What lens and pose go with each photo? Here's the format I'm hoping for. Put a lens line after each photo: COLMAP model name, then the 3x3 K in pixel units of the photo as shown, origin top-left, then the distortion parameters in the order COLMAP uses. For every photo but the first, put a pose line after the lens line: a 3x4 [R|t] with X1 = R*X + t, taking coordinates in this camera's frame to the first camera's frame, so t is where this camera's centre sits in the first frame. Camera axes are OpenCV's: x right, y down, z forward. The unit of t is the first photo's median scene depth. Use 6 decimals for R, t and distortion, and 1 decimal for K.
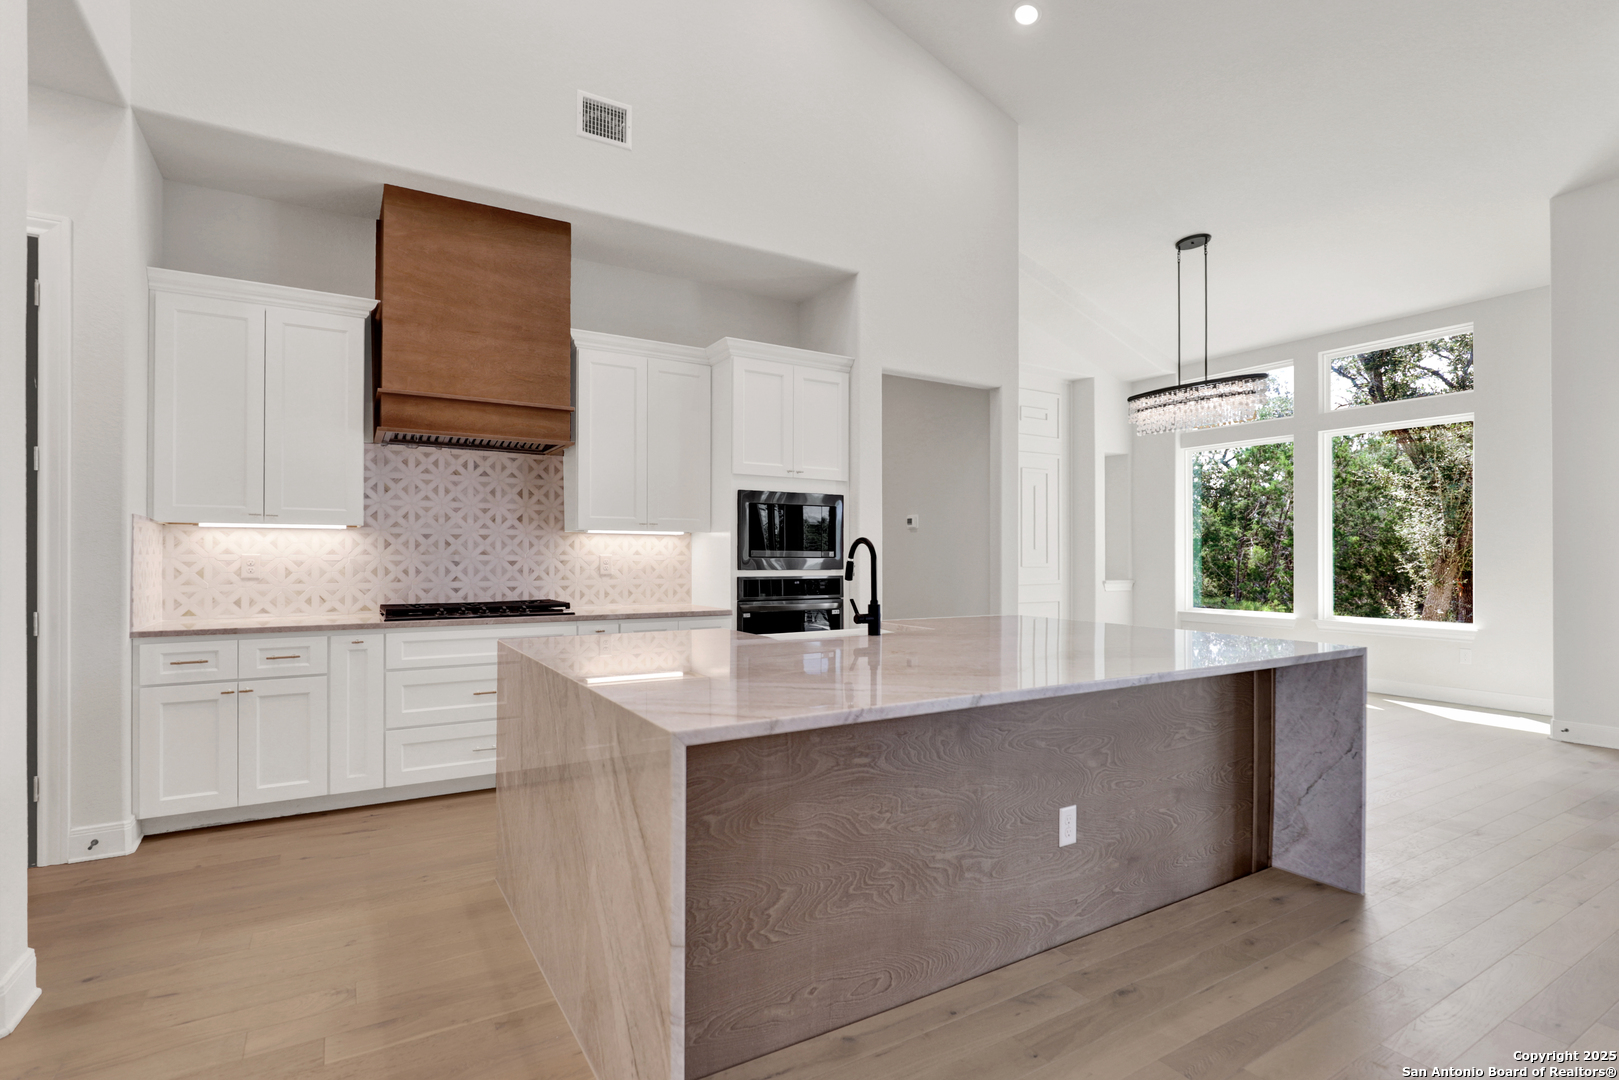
lens RADIAL K [[758.4, 0, 805.4], [0, 758.4, 553.0], [0, 0, 1]] dist [-0.022804, 0.005018]
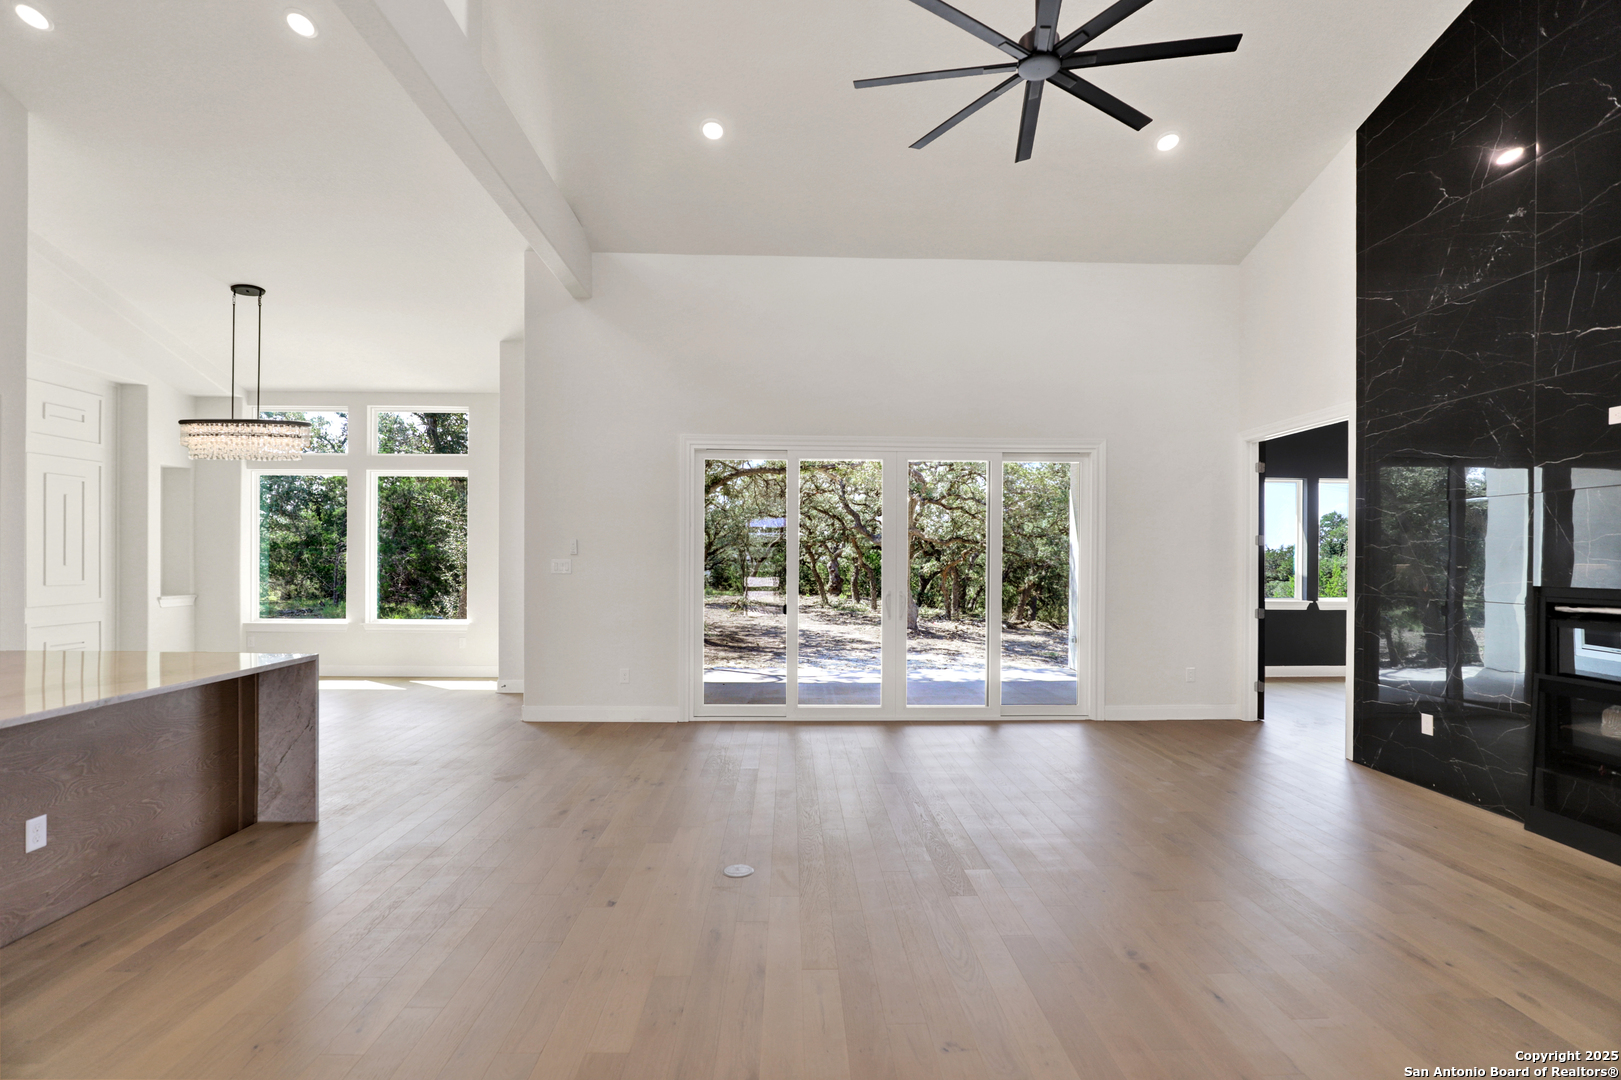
lens RADIAL K [[759.3, 0, 799.9], [0, 759.3, 555.9], [0, 0, 1]] dist [-0.022804, 0.005018]
pose [[0.507599, -0.002564, 0.861589, -0.031522], [-0.008647, 0.999930, 0.008069, -0.058232], [-0.861550, -0.011546, 0.507542, -0.377924]]
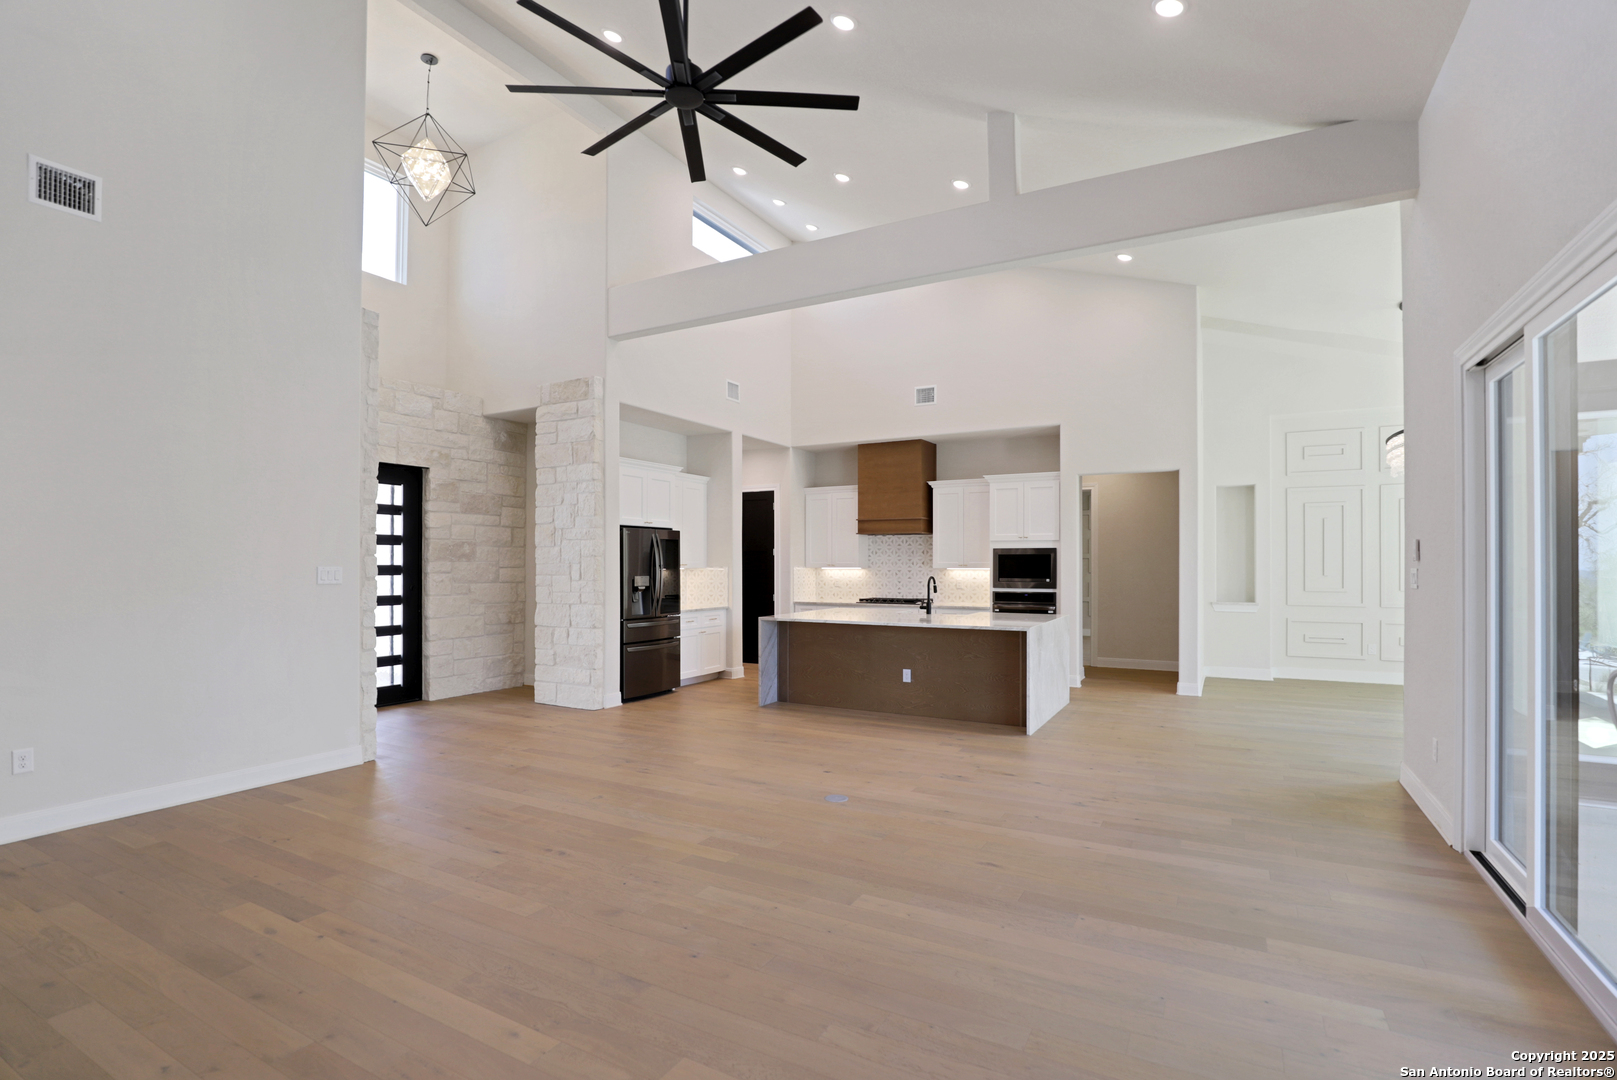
lens RADIAL K [[757.4, 0, 810.2], [0, 757.4, 553.3], [0, 0, 1]] dist [-0.022804, 0.005018]
pose [[0.483999, -0.013326, -0.874967, 1.671713], [0.004683, 0.999909, -0.012638, -0.053478], [0.875056, 0.002020, 0.484018, -0.478152]]
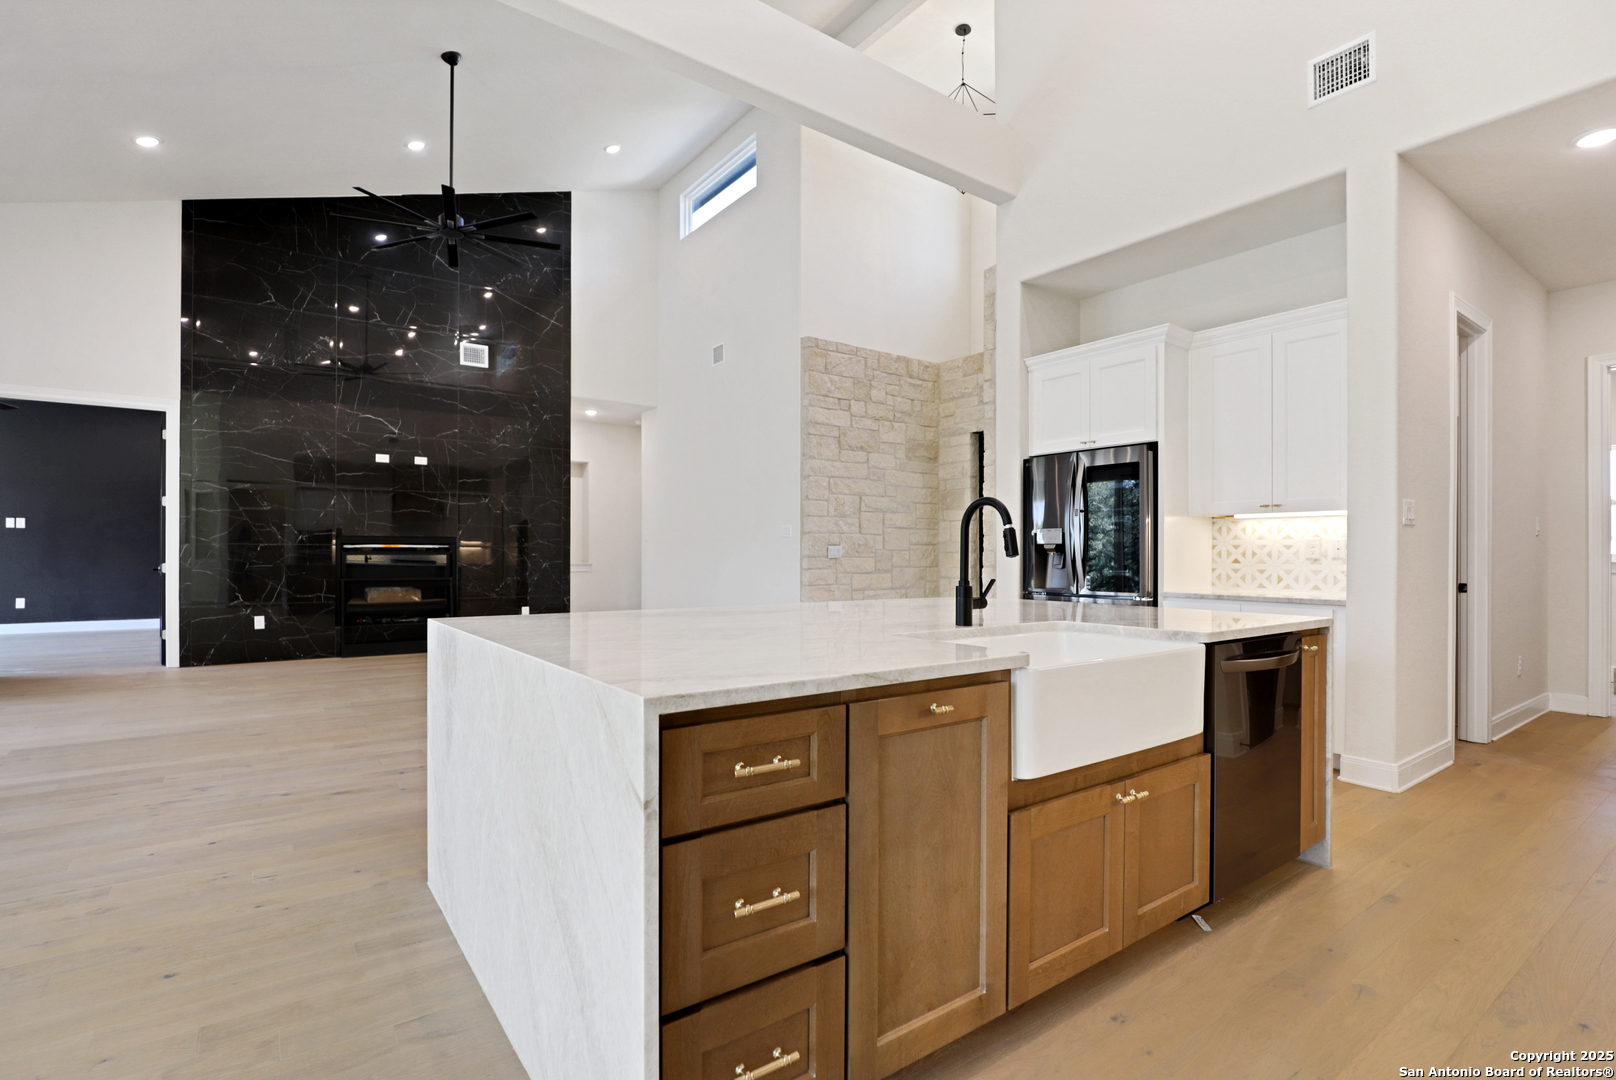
lens RADIAL K [[757.0, 0, 815.3], [0, 757.0, 557.2], [0, 0, 1]] dist [-0.022804, 0.005018]
pose [[-0.996021, -0.008718, -0.088687, 0.247113], [-0.008229, 0.999949, -0.005877, 0.041387], [0.088734, -0.005124, -0.996042, 1.347038]]
